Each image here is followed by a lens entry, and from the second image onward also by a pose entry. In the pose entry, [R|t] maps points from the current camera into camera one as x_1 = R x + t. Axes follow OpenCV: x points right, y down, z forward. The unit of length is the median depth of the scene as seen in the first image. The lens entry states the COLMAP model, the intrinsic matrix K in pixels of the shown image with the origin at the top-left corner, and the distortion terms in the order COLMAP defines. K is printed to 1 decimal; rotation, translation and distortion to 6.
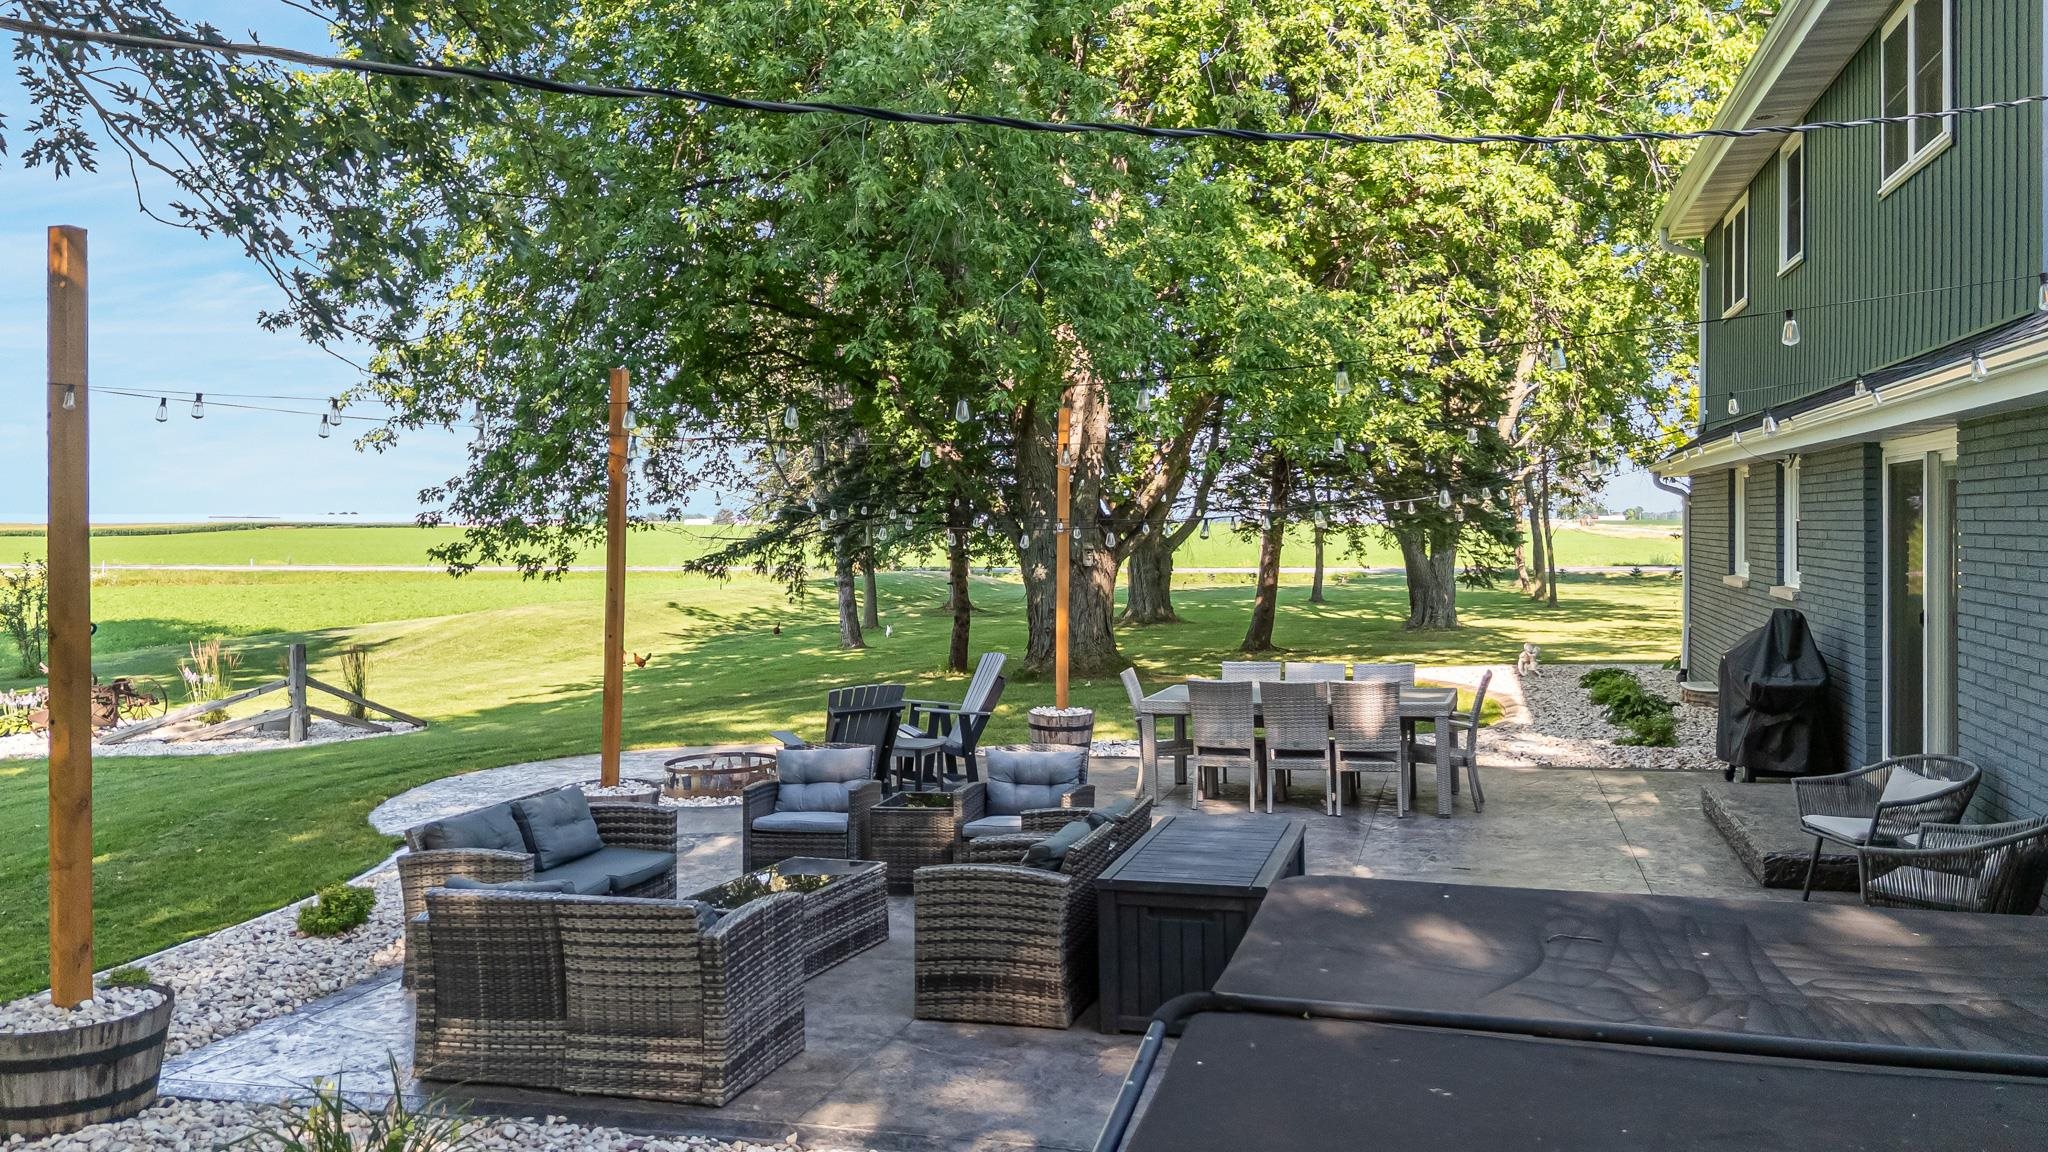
lens RADIAL K [[1547.4, 0, 1010.9], [0, 1547.4, 615.8], [0, 0, 1]] dist [0.026231, -0.016782]
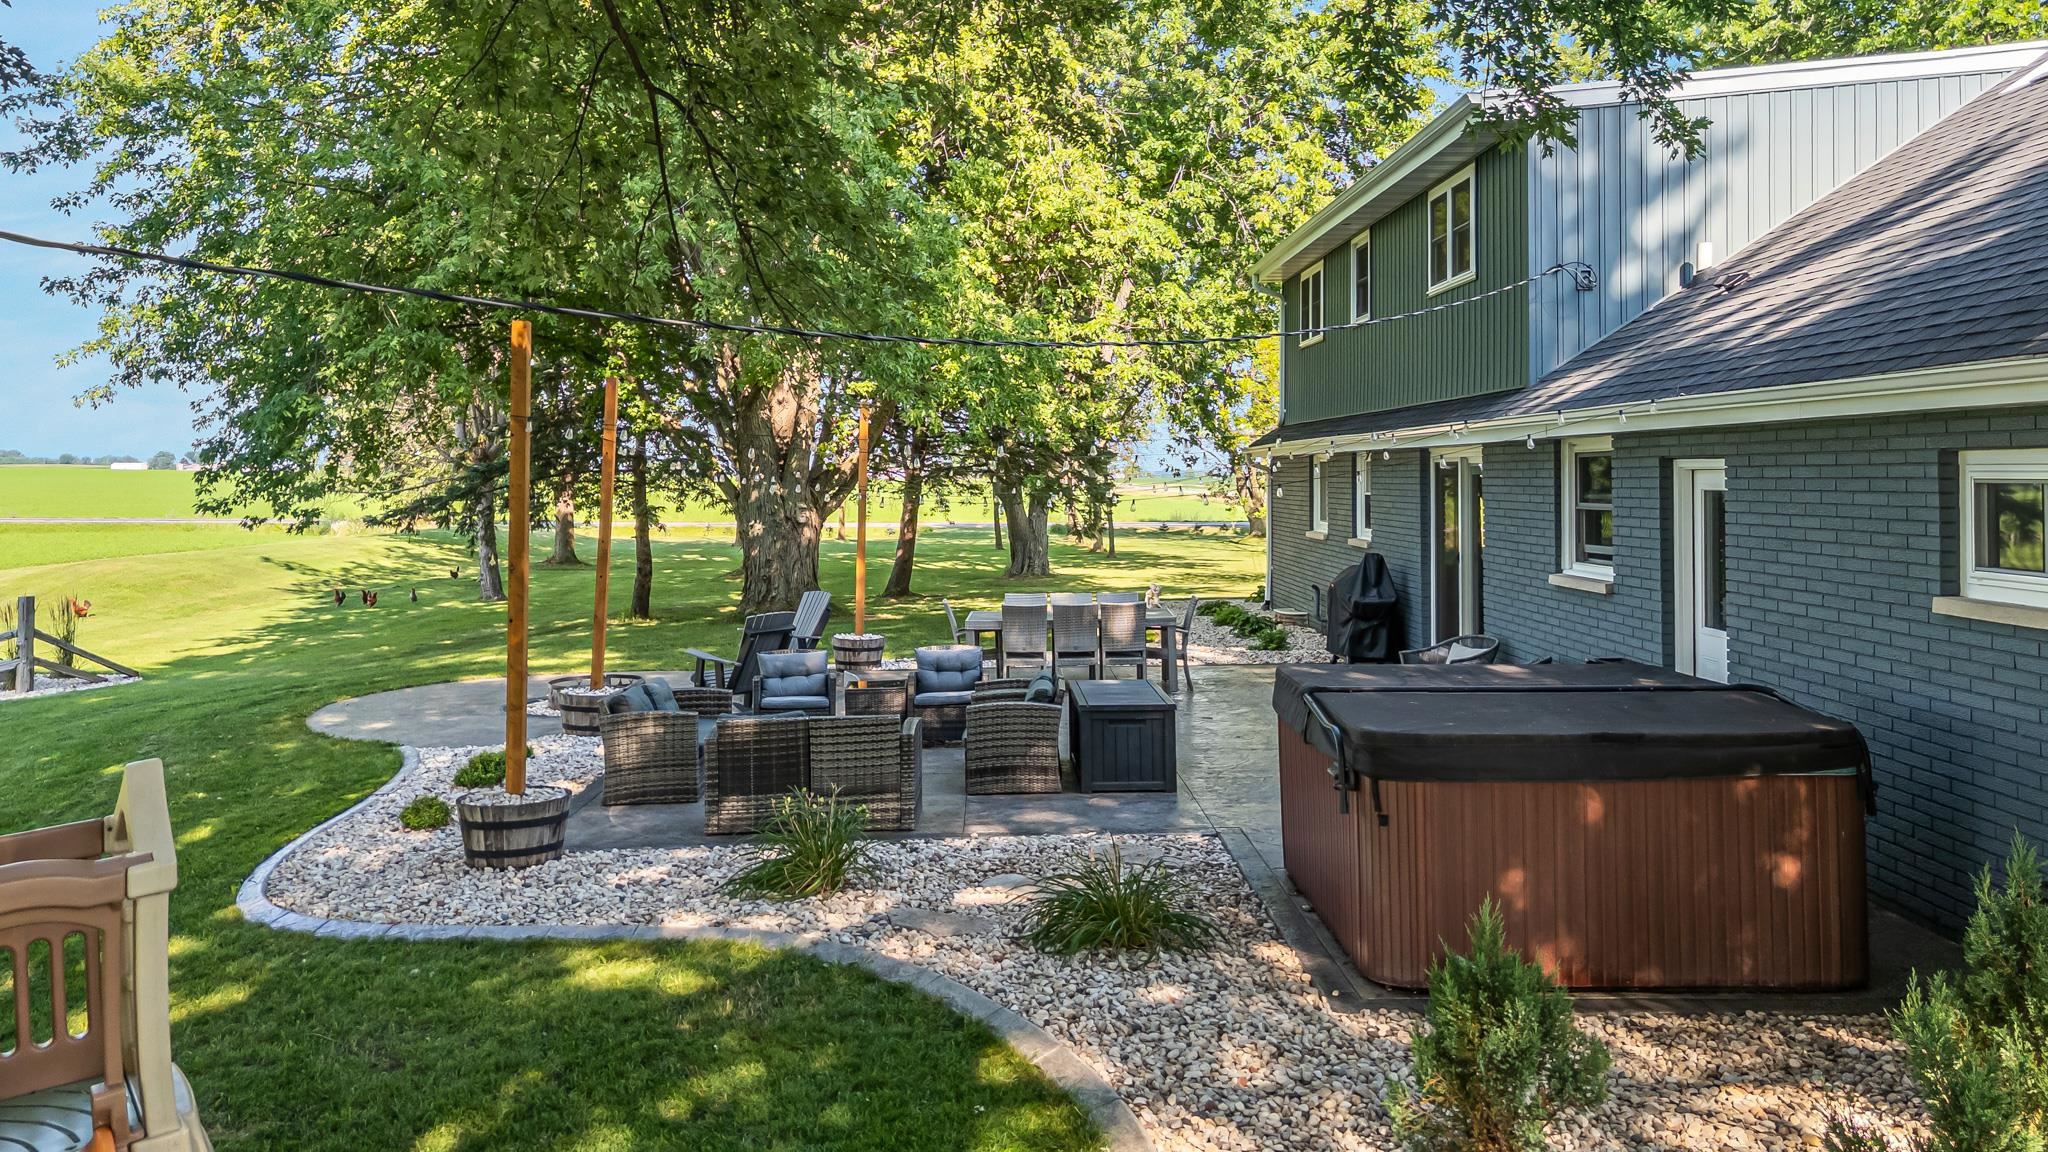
lens RADIAL K [[1547.4, 0, 1023.3], [0, 1547.4, 574.5], [0, 0, 1]] dist [0.026231, -0.016782]
pose [[0.952954, -0.007827, 0.303014, -0.185209], [0.006971, 0.999968, 0.003907, 0.005135], [-0.303035, -0.001611, 0.952978, -0.225588]]
